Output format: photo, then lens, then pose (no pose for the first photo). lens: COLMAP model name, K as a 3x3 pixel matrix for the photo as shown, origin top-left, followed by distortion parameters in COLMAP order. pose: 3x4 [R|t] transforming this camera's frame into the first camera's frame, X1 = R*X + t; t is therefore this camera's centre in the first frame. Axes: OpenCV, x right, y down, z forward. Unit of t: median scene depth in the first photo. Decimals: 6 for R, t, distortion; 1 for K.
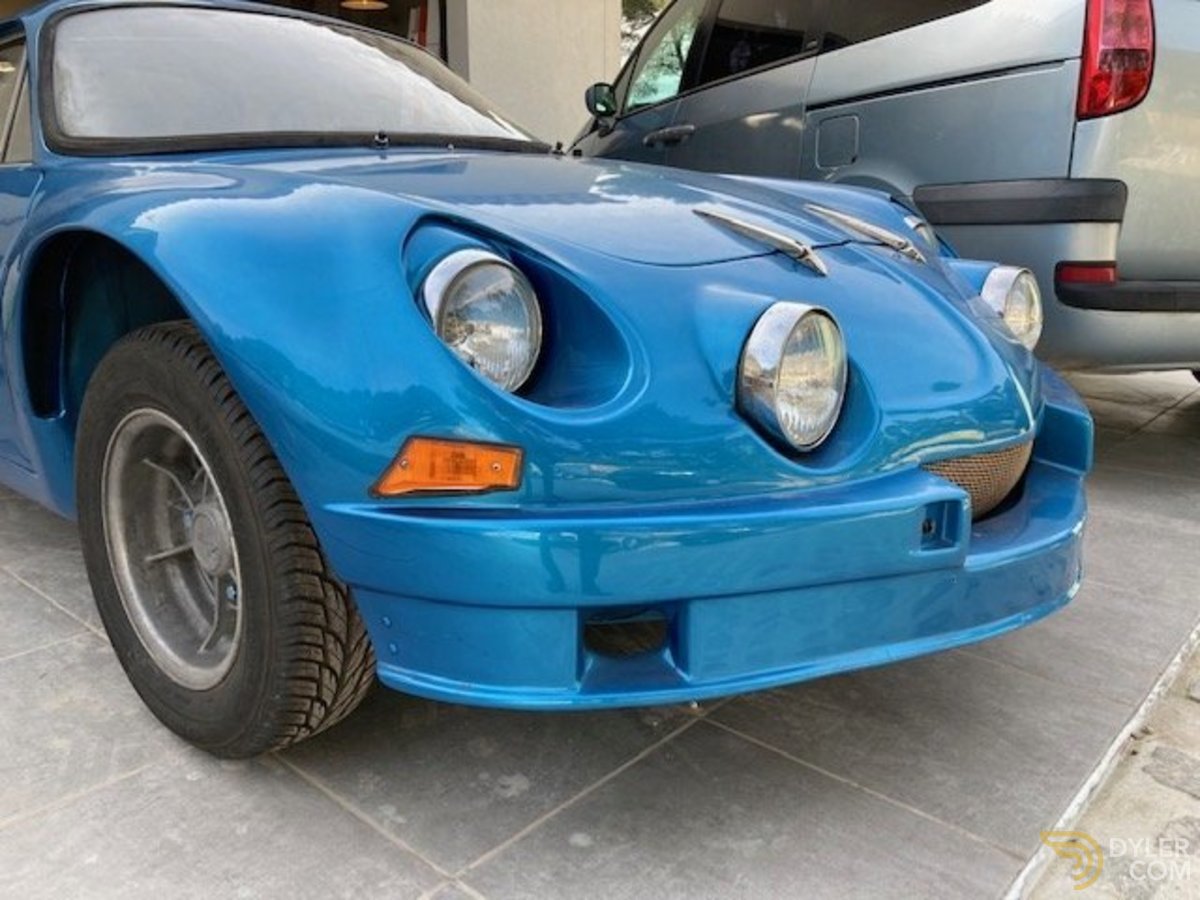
lens RADIAL K [[984.6, 0, 601.2], [0, 984.6, 443.8], [0, 0, 1]] dist [0.006030, -0.039815]
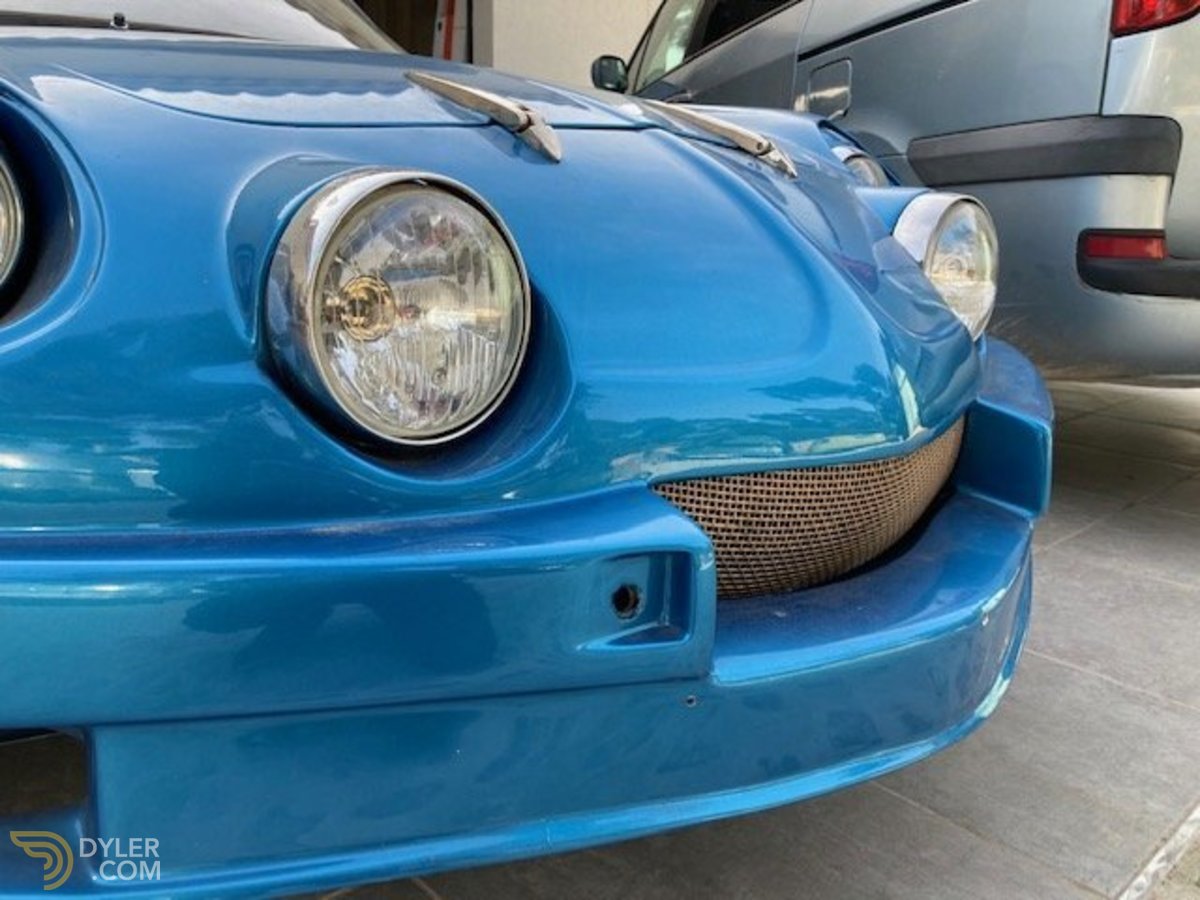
lens RADIAL K [[984.6, 0, 598.2], [0, 984.6, 454.1], [0, 0, 1]] dist [0.006030, -0.039815]
pose [[0.994543, 0.040609, -0.096100, 0.232355], [-0.041910, 0.999055, -0.011551, 0.008393], [0.095540, 0.015515, 0.995305, 0.301320]]
